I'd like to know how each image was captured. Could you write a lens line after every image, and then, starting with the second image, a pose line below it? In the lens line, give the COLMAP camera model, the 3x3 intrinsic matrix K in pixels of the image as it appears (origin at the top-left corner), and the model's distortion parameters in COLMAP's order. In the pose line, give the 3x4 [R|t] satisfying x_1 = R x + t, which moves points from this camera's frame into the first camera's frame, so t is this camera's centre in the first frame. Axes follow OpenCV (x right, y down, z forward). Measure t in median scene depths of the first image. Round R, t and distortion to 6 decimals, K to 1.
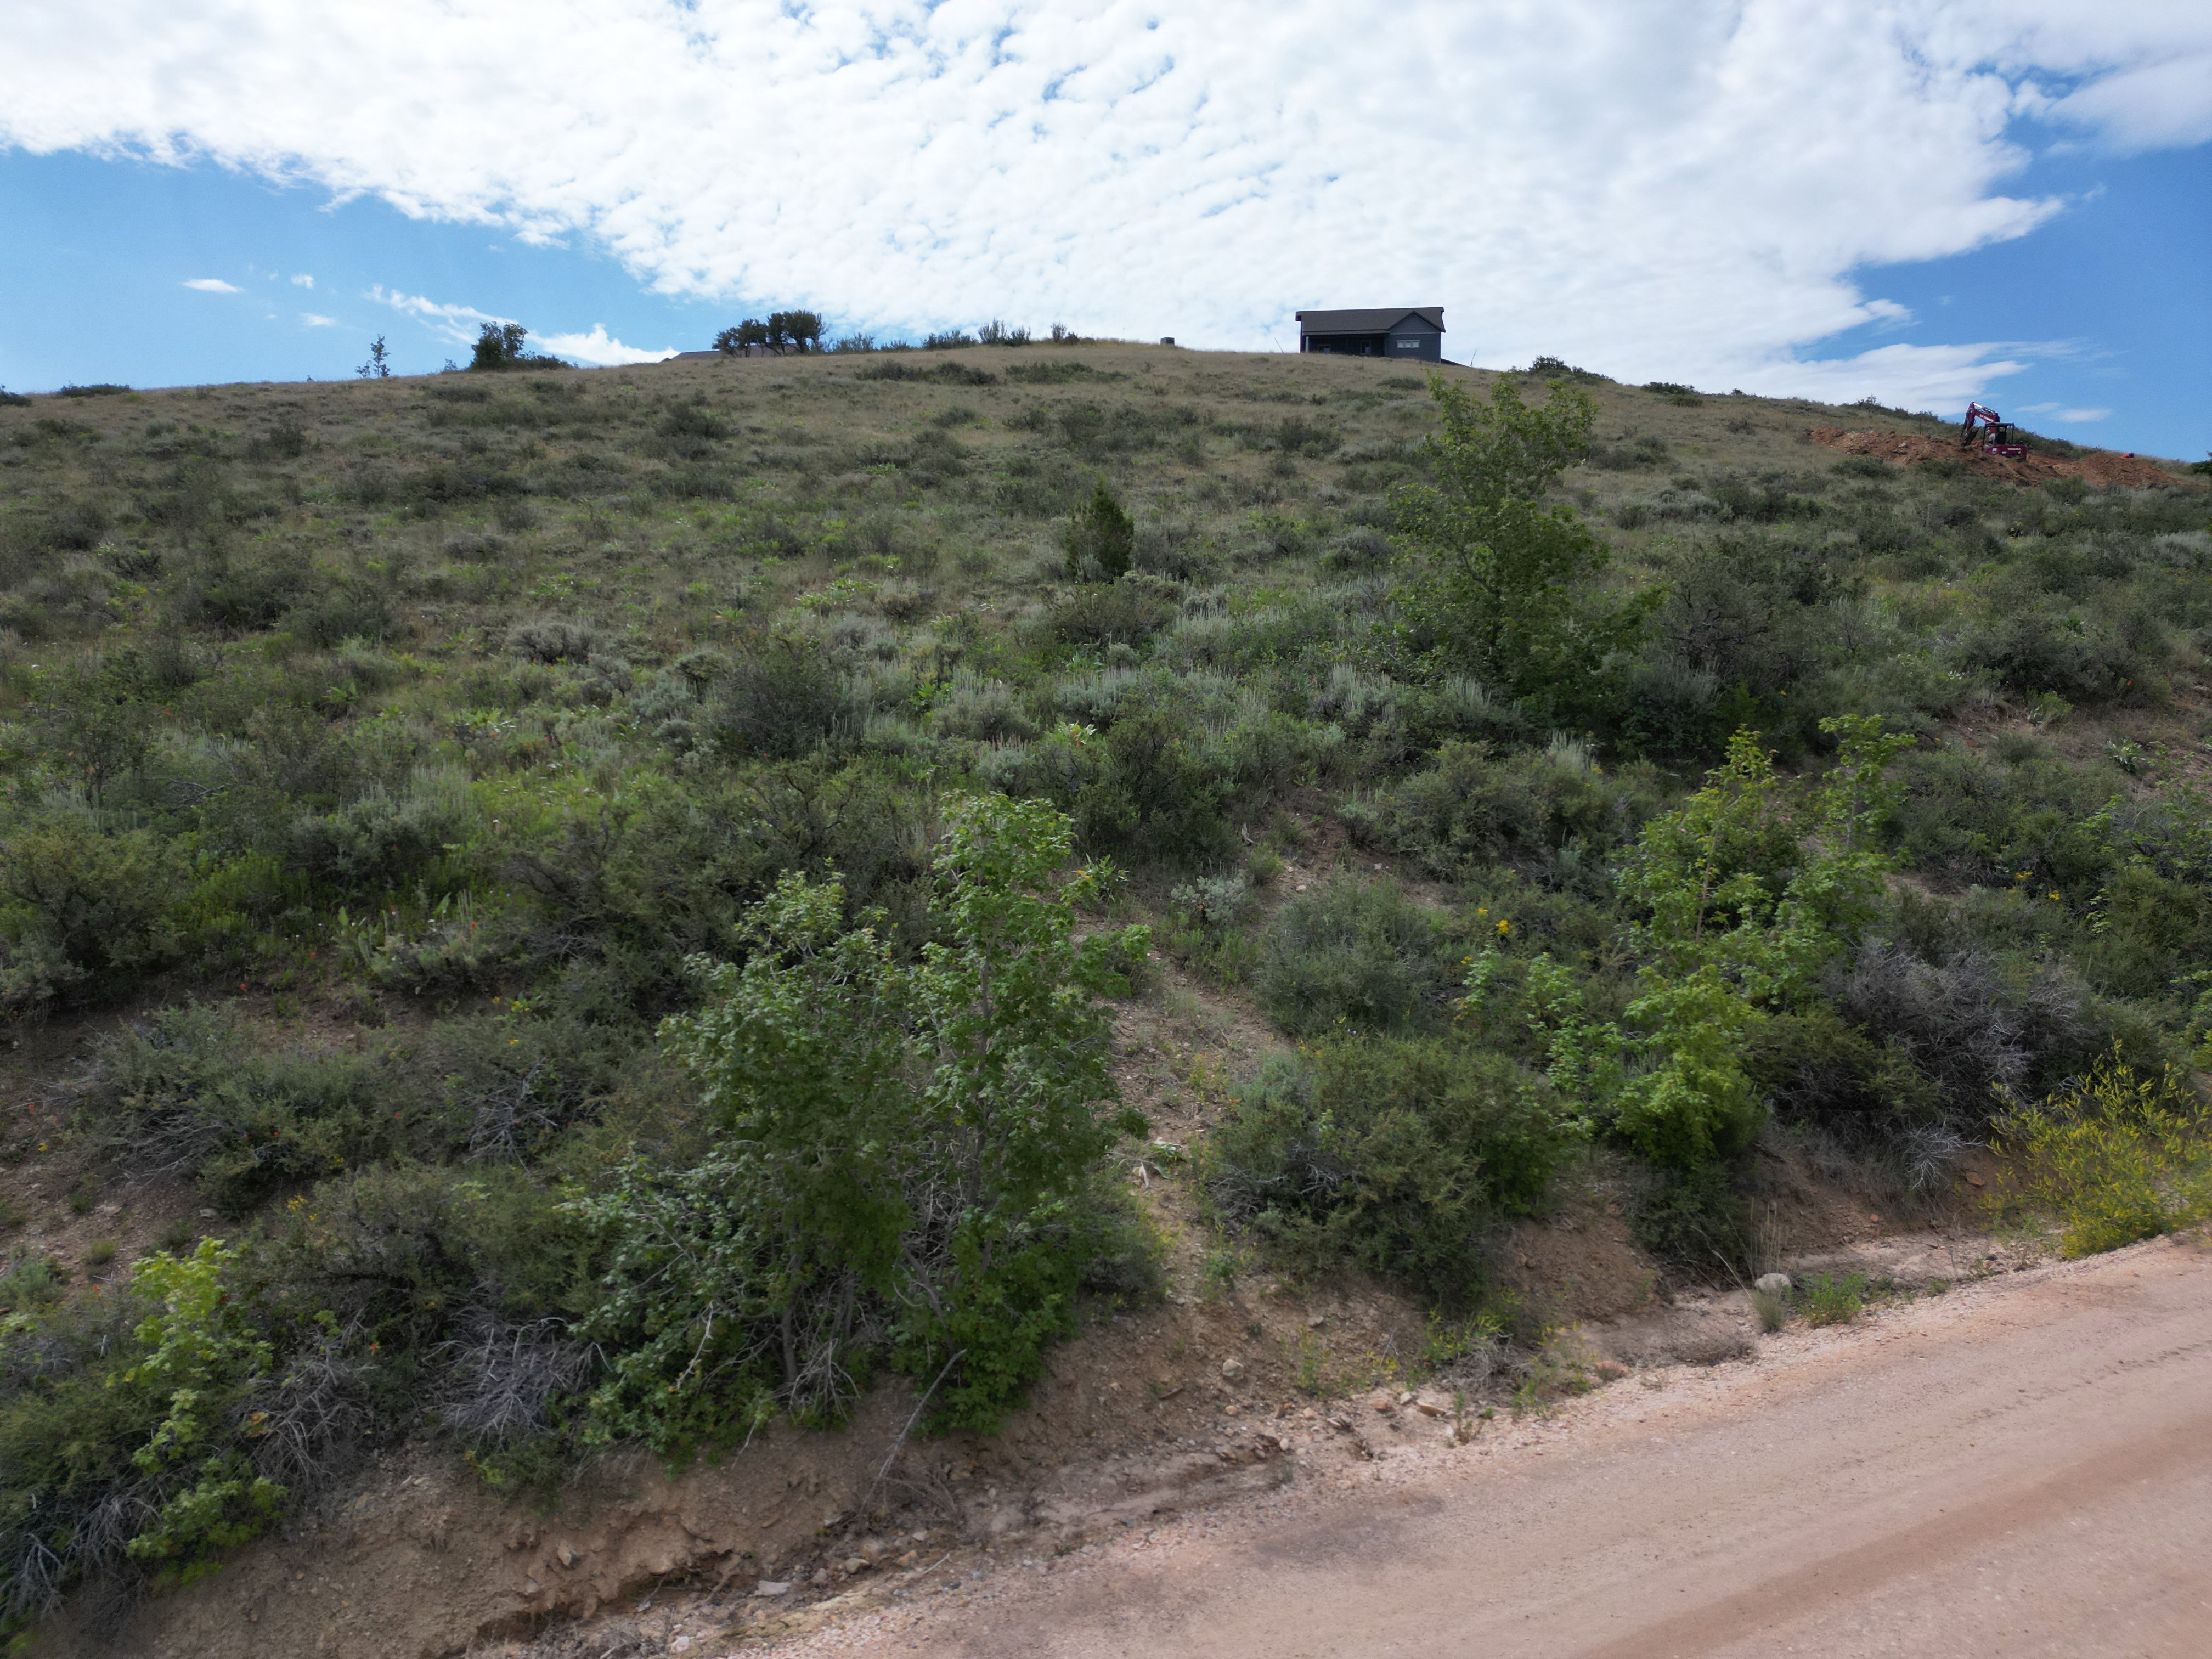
lens RADIAL K [[1510.3, 0, 1109.1], [0, 1510.3, 838.3], [0, 0, 1]] dist [0.079451, -0.081060]
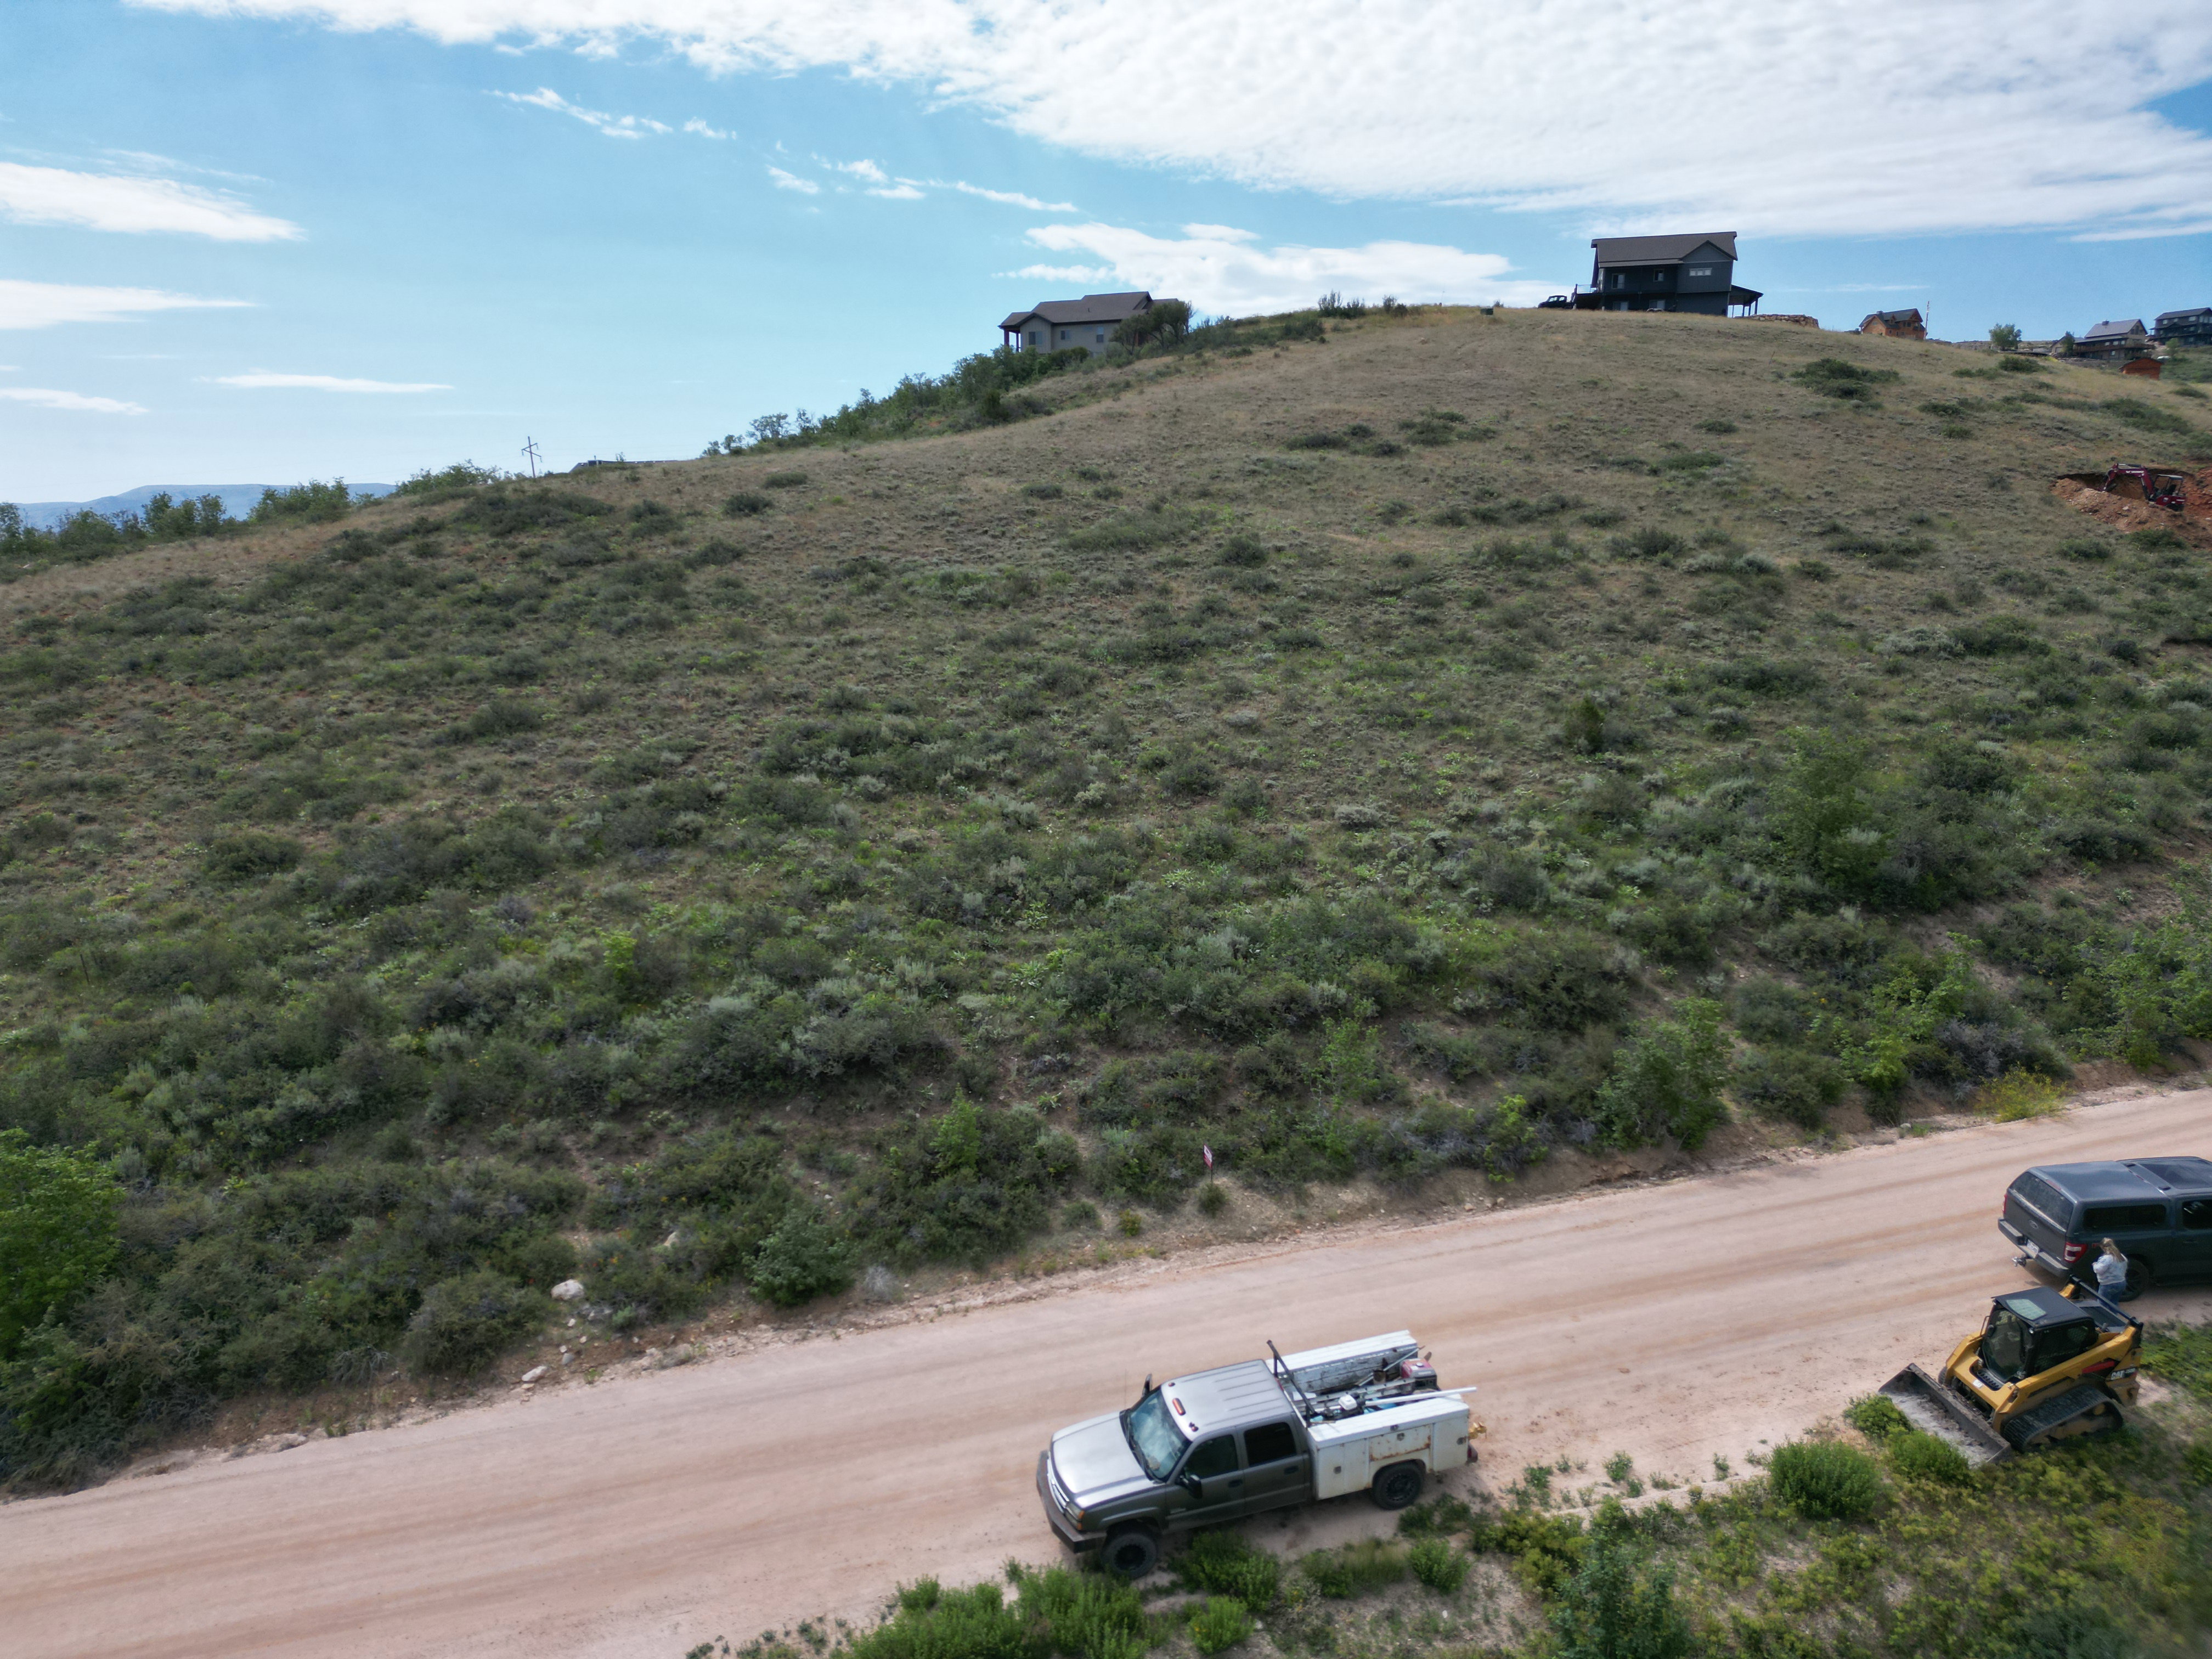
lens RADIAL K [[1510.3, 0, 1109.1], [0, 1510.3, 838.3], [0, 0, 1]] dist [0.079451, -0.081060]
pose [[0.990074, 0.023284, -0.138606, -0.662044], [-0.007005, 0.993131, 0.116795, -0.559091], [0.140374, -0.114665, 0.983436, -1.937324]]
